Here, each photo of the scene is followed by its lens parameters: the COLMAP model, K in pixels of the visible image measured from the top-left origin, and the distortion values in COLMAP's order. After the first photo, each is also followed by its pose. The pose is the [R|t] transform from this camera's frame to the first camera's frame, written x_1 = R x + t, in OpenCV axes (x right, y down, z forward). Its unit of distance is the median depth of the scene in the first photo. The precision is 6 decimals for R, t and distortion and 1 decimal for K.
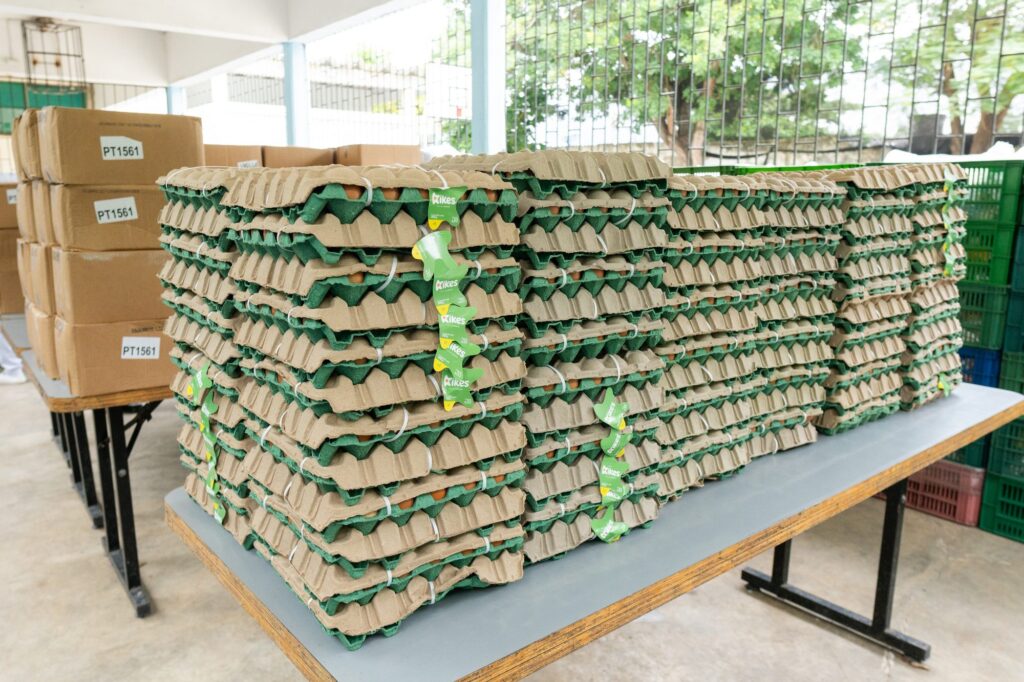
lens RADIAL K [[762.5, 0, 500.7], [0, 762.5, 307.9], [0, 0, 1]] dist [0.001359, 0.004062]
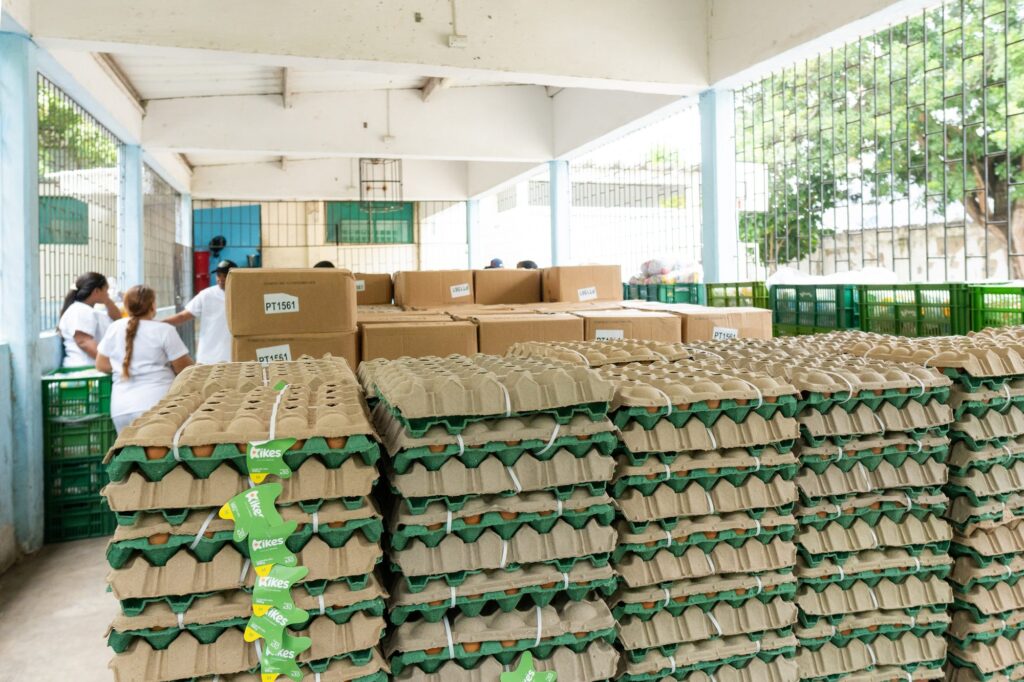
lens RADIAL K [[725.1, 0, 524.2], [0, 725.1, 264.7], [0, 0, 1]] dist [-0.001919, 0.000558]
pose [[0.931711, -0.020290, -0.362634, 0.395331], [-0.039207, 0.986985, -0.155958, -0.173686], [0.361079, 0.159526, 0.918789, 0.173635]]
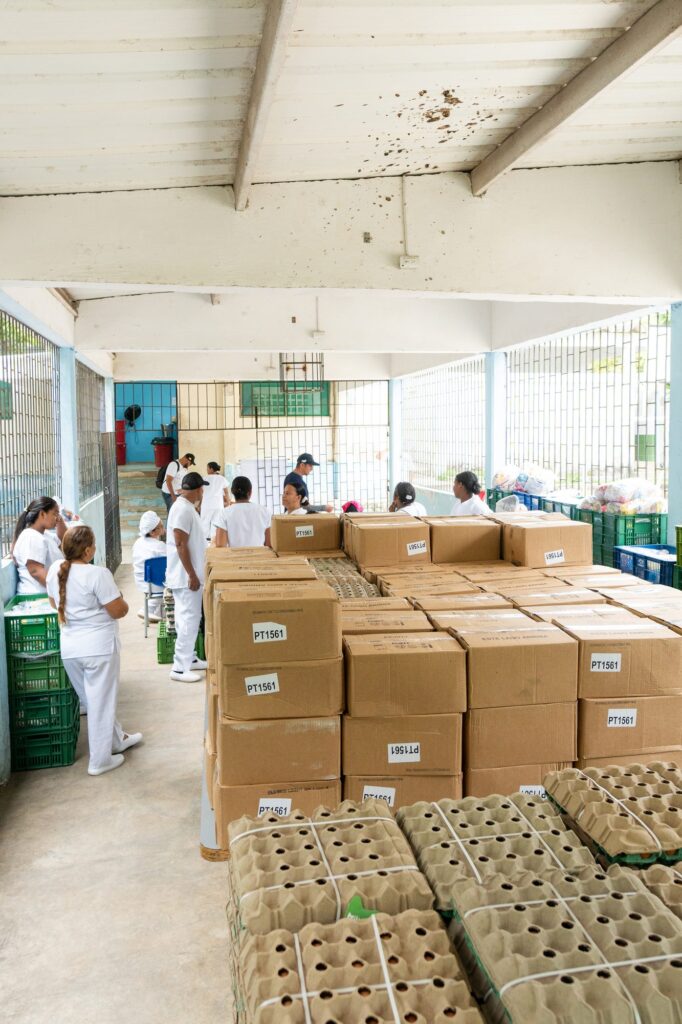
lens RADIAL K [[755.7, 0, 338.9], [0, 755.7, 471.9], [0, 0, 1]] dist [-0.000168, -0.001794]
pose [[0.881166, 0.025287, -0.472130, 0.186936], [-0.066574, 0.995256, -0.070946, -0.590647], [0.468096, 0.093947, 0.878670, 0.063000]]
